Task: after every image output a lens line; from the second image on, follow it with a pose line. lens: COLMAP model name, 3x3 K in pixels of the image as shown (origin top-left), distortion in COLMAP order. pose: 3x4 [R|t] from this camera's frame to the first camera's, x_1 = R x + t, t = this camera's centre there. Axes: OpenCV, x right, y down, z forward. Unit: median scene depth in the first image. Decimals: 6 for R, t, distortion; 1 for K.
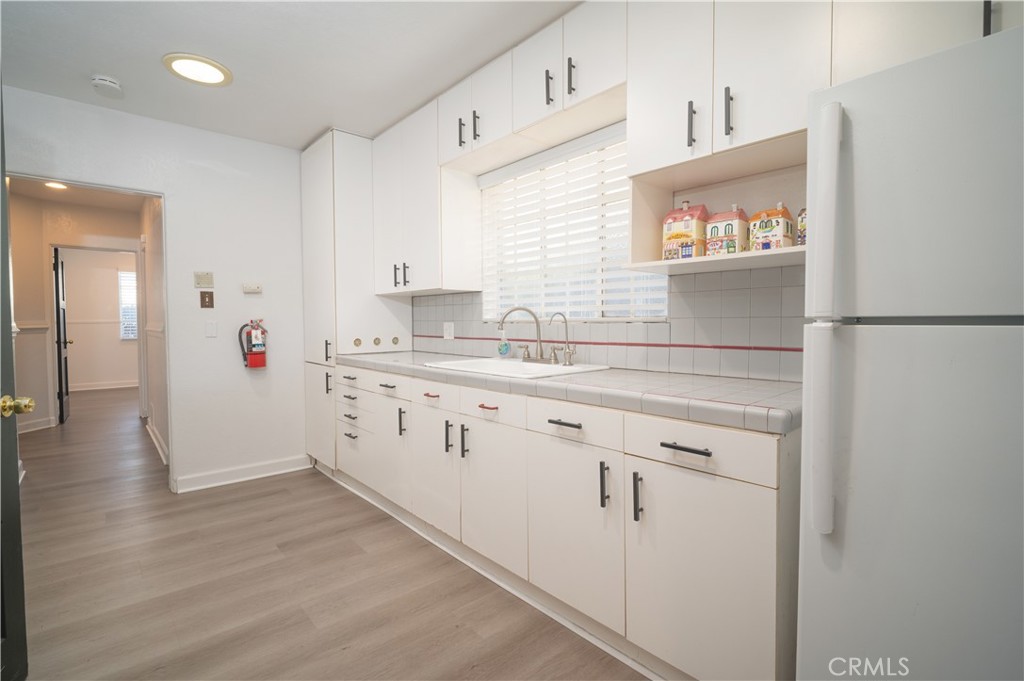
lens RADIAL K [[472.4, 0, 515.0], [0, 472.4, 338.0], [0, 0, 1]] dist [-0.008223, -0.002268]
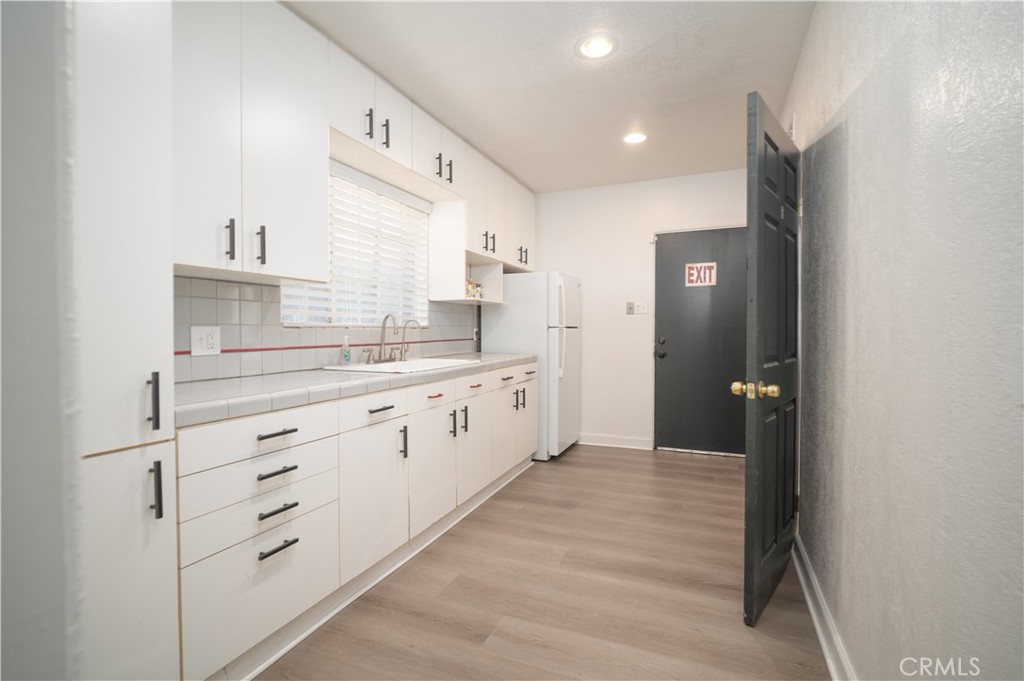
lens RADIAL K [[472.4, 0, 511.5], [0, 472.4, 332.3], [0, 0, 1]] dist [-0.008223, -0.002268]
pose [[-0.423489, -0.002173, 0.905898, -1.158504], [0.033805, 0.999263, 0.018200, -0.032572], [-0.905270, 0.038332, -0.423104, 1.241227]]
